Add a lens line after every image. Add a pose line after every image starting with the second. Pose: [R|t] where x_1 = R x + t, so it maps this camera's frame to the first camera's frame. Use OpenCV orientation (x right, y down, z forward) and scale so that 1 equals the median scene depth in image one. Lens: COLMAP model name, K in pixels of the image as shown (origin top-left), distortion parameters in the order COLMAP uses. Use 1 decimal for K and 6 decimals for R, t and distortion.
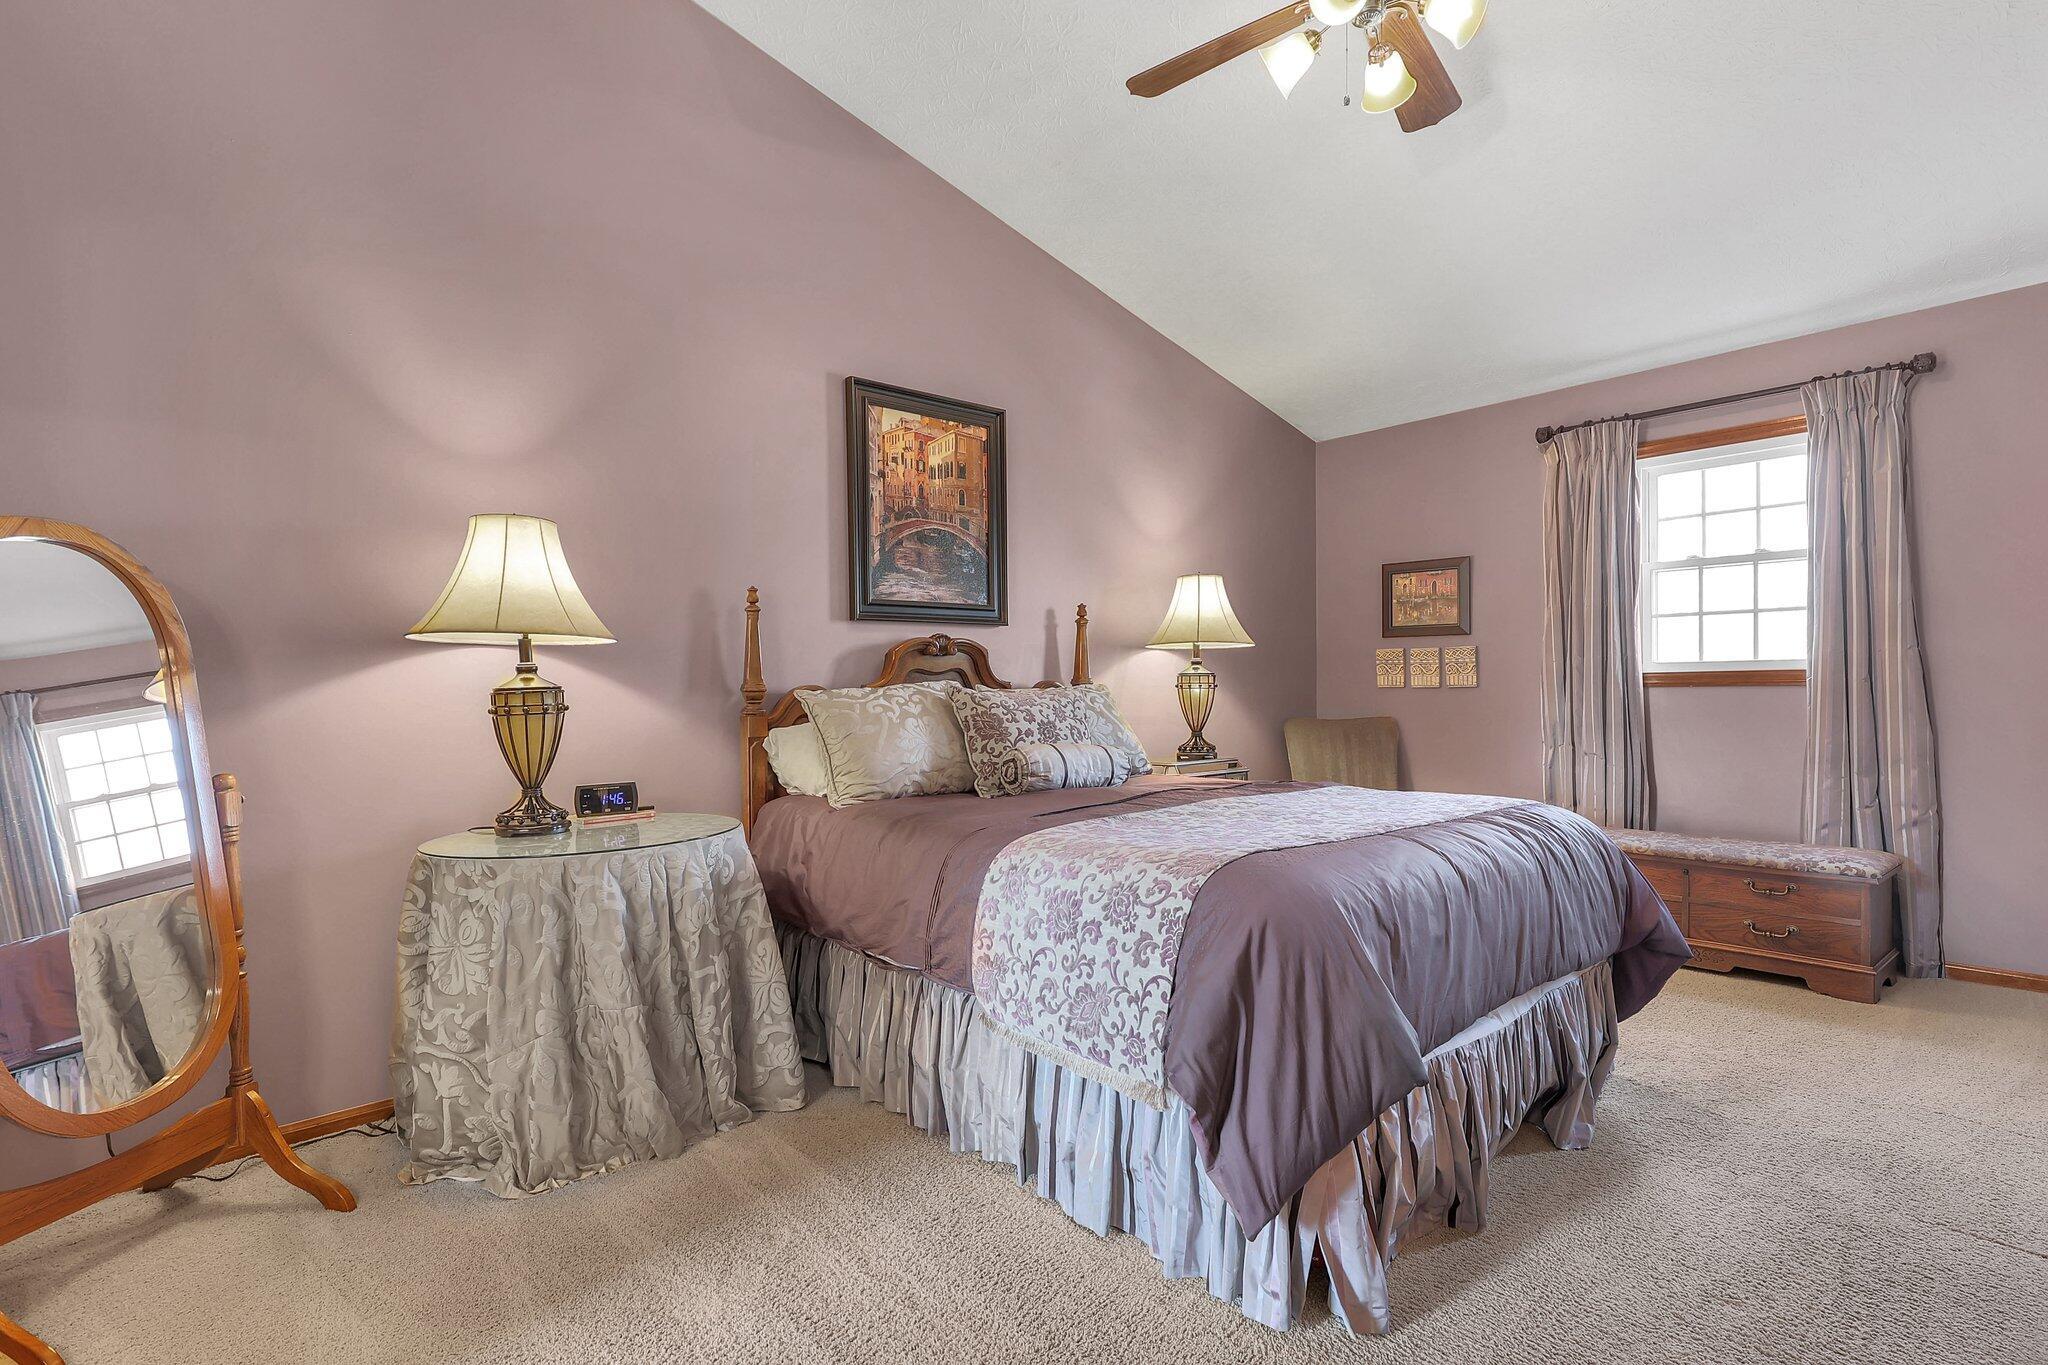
lens RADIAL K [[1007.5, 0, 1024.0], [0, 1007.5, 682.5], [0, 0, 1]] dist [-0.000783, -0.000157]
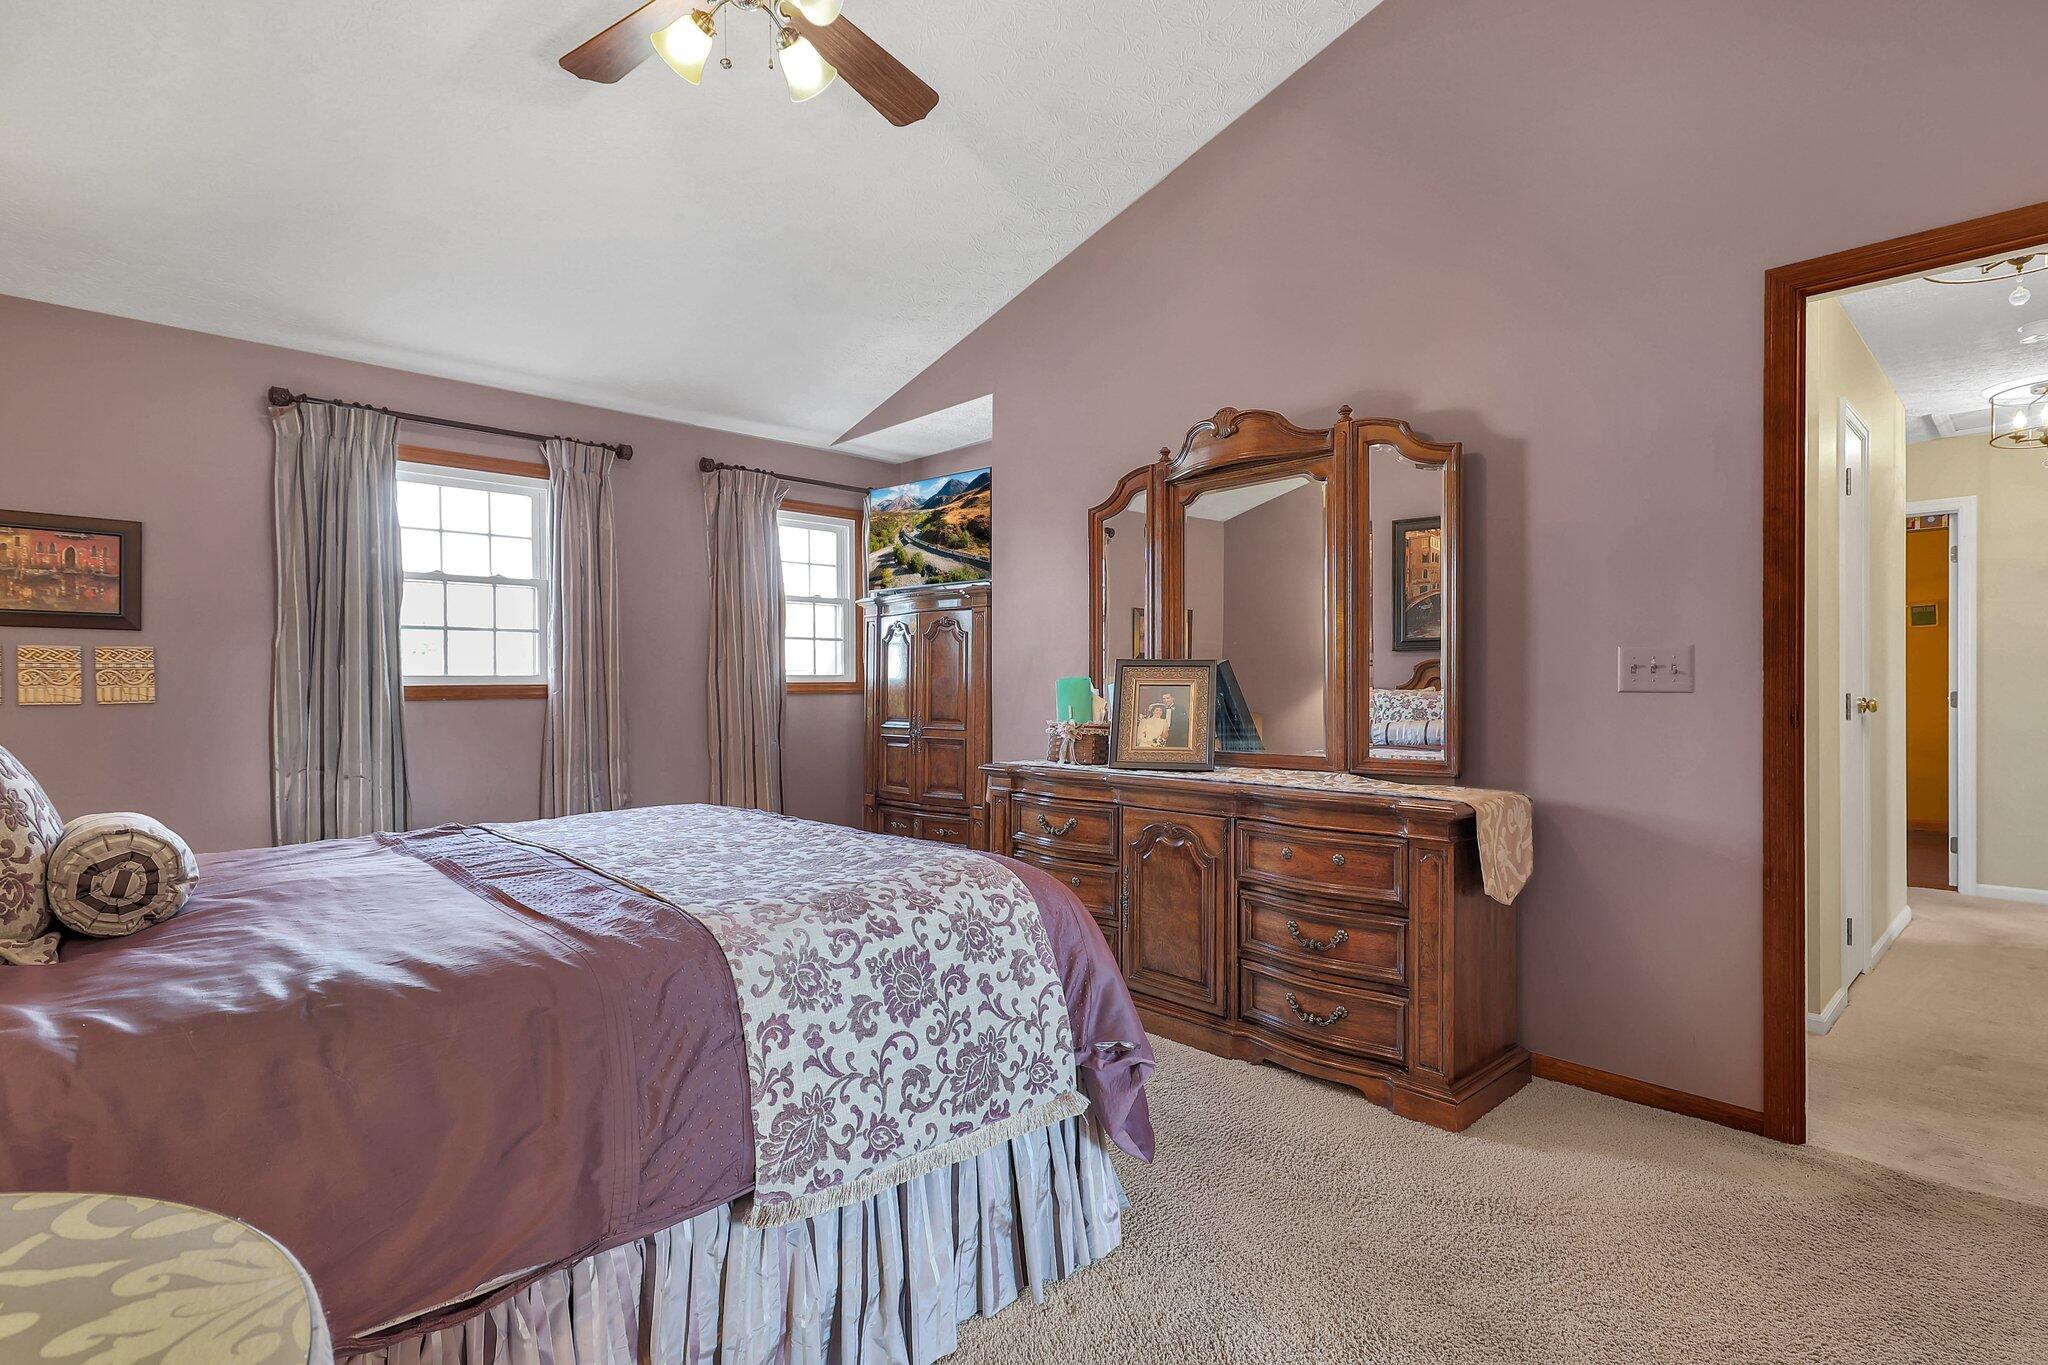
lens RADIAL K [[1007.5, 0, 1024.0], [0, 1007.5, 682.5], [0, 0, 1]] dist [-0.000783, -0.000157]
pose [[-0.058502, 0.018606, 0.998114, -0.689208], [0.006985, 0.999809, -0.018228, 0.016101], [-0.998263, 0.005905, -0.058621, 0.891536]]
